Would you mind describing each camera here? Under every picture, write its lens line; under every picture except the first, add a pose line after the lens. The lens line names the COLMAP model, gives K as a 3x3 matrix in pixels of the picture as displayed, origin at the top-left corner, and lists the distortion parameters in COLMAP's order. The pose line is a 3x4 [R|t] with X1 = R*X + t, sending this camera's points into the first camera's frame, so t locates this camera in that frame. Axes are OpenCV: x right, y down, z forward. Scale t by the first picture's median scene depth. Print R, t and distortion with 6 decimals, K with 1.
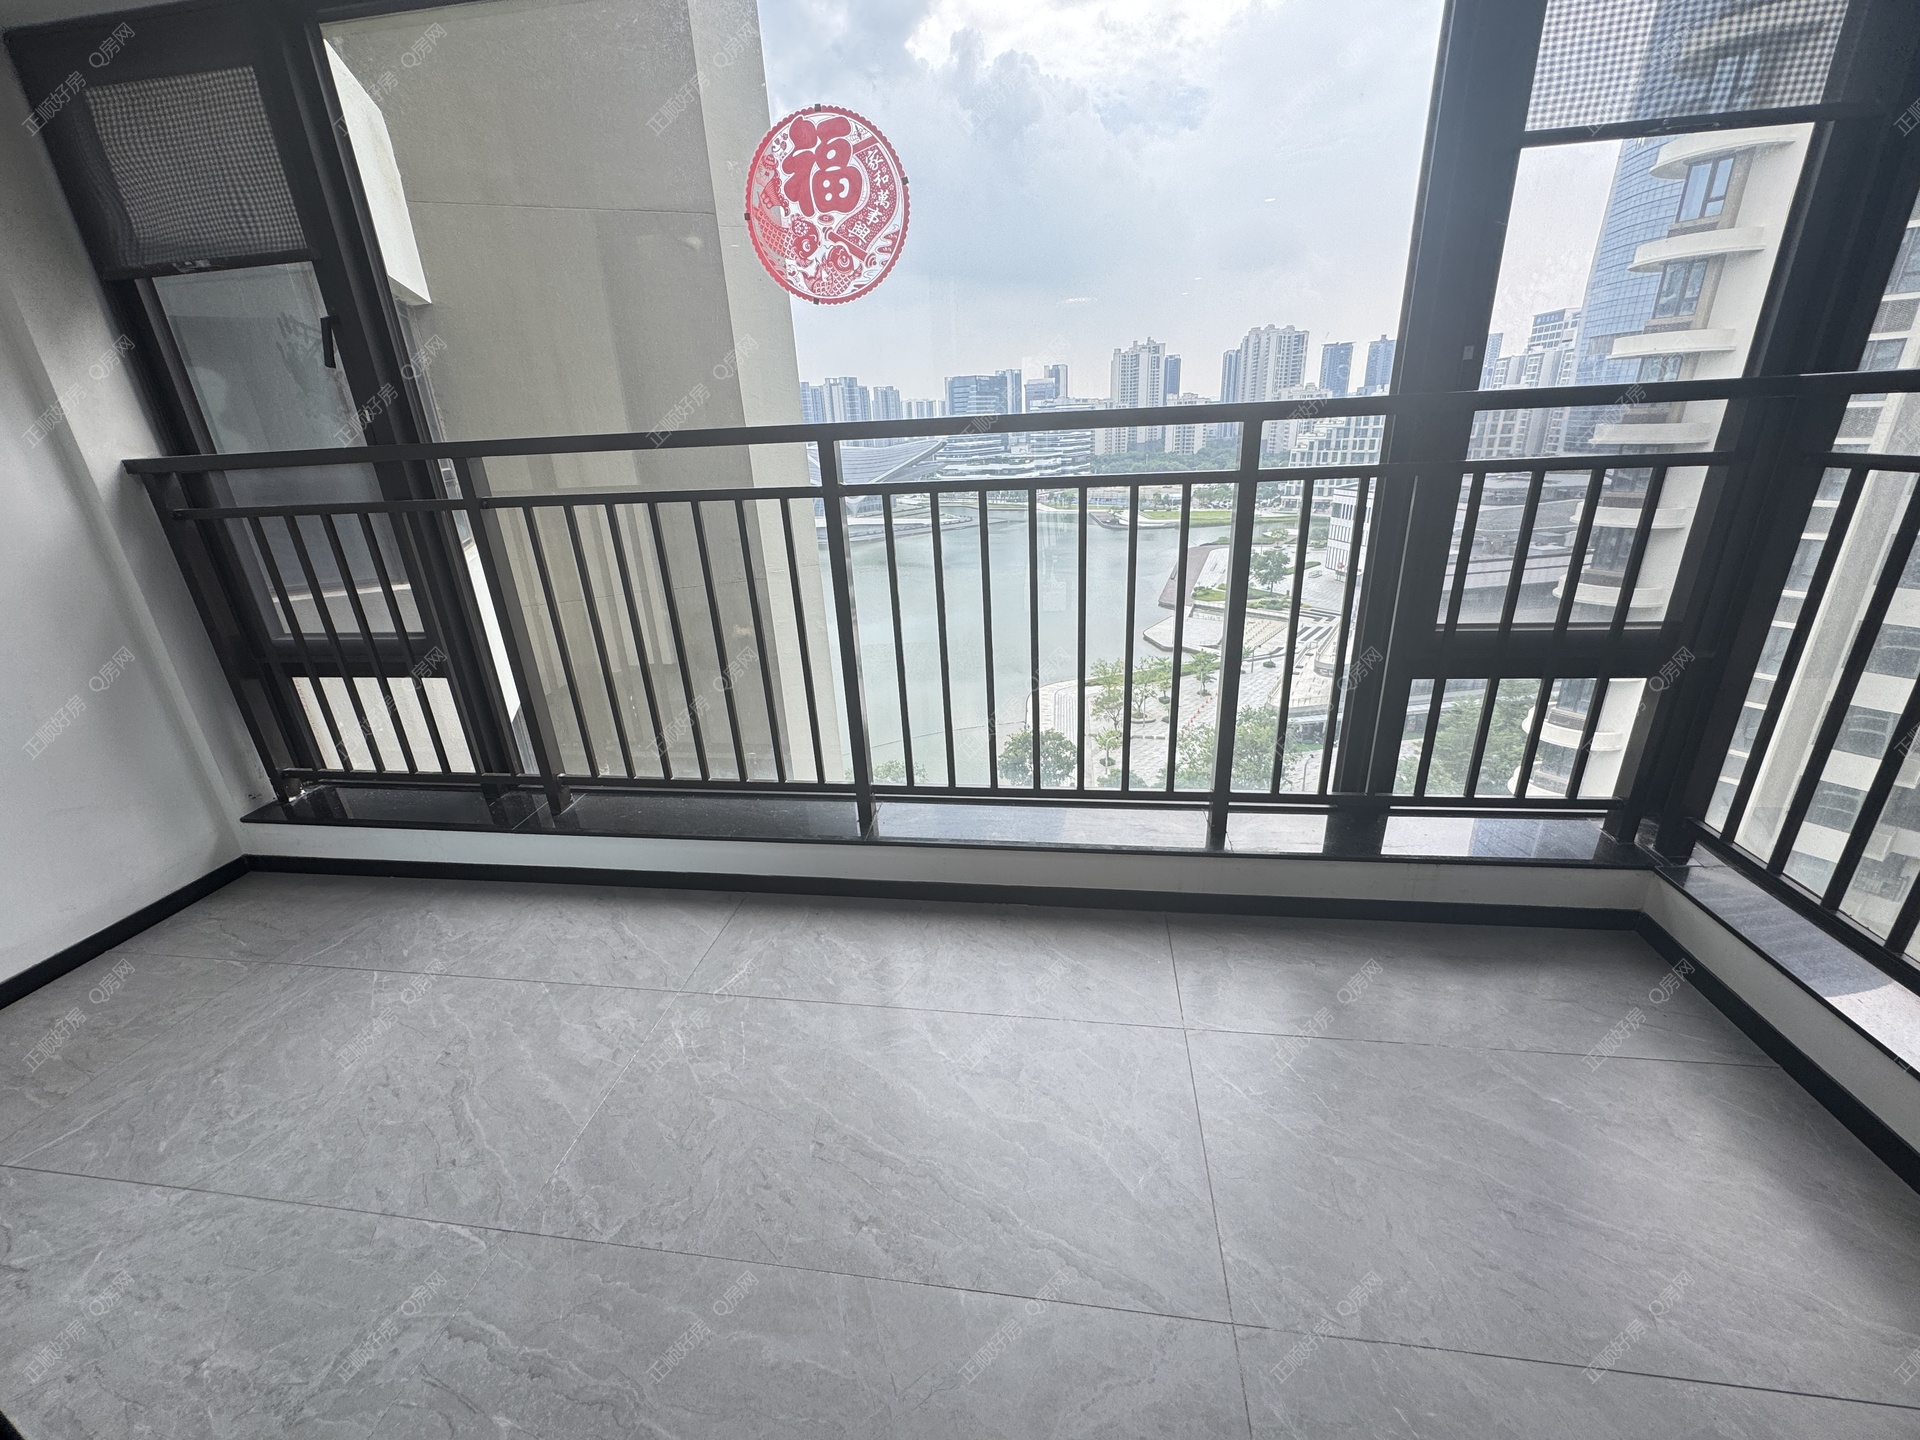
lens RADIAL K [[767.3, 0, 970.4], [0, 767.3, 732.7], [0, 0, 1]] dist [-0.010773, 0.001701]
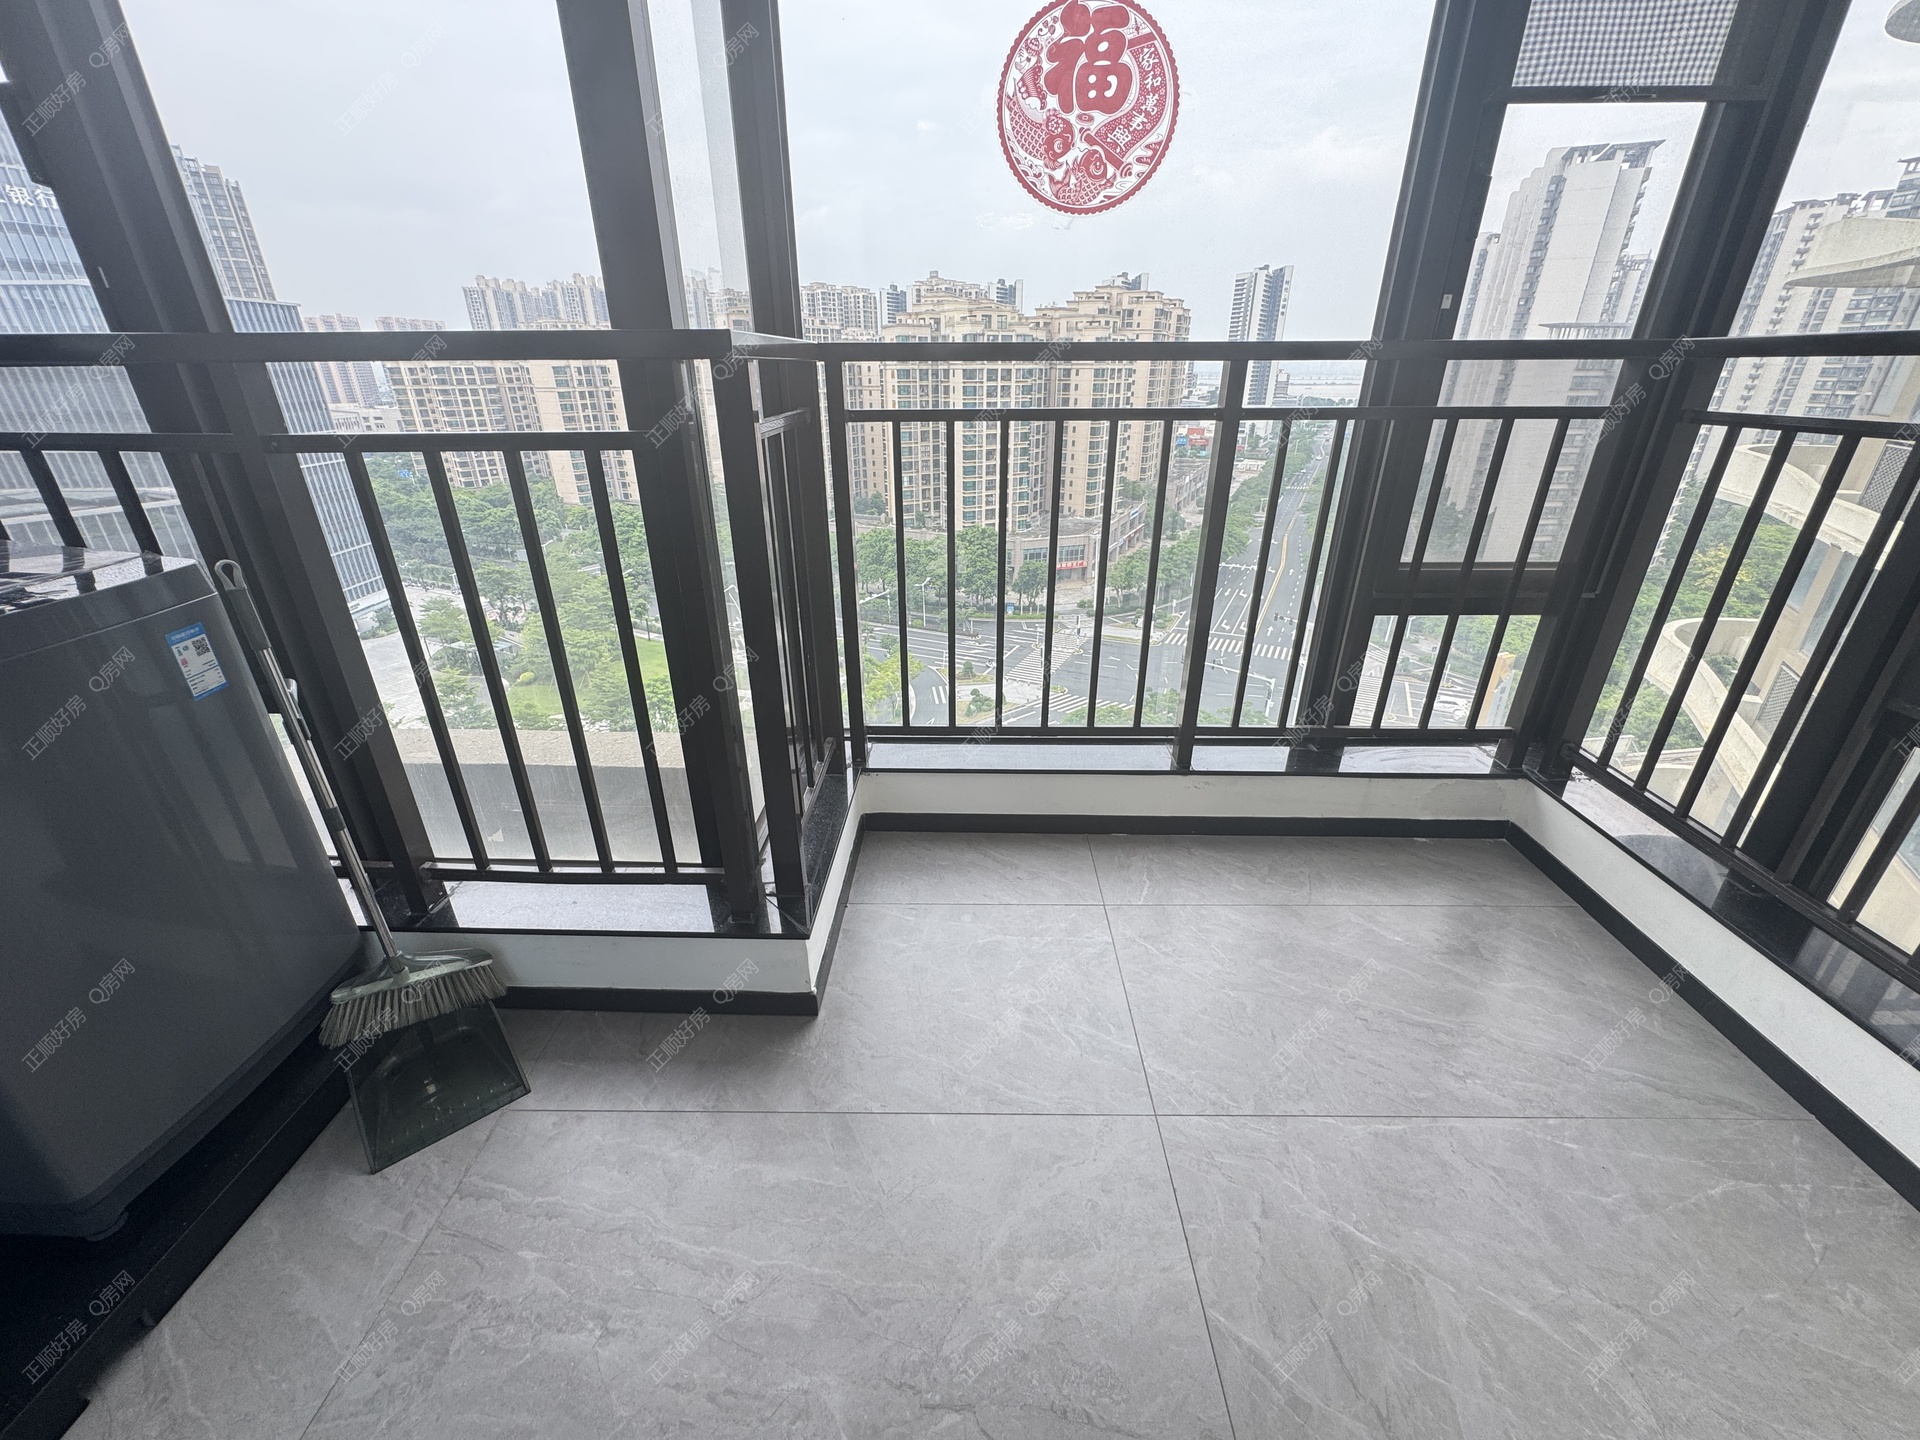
lens RADIAL K [[767.3, 0, 967.9], [0, 767.3, 715.1], [0, 0, 1]] dist [-0.010773, 0.001701]
pose [[0.987473, -0.020939, 0.156395, -0.173499], [0.012392, 0.998386, 0.055432, 0.001038], [-0.157303, -0.052800, 0.986138, 0.022503]]
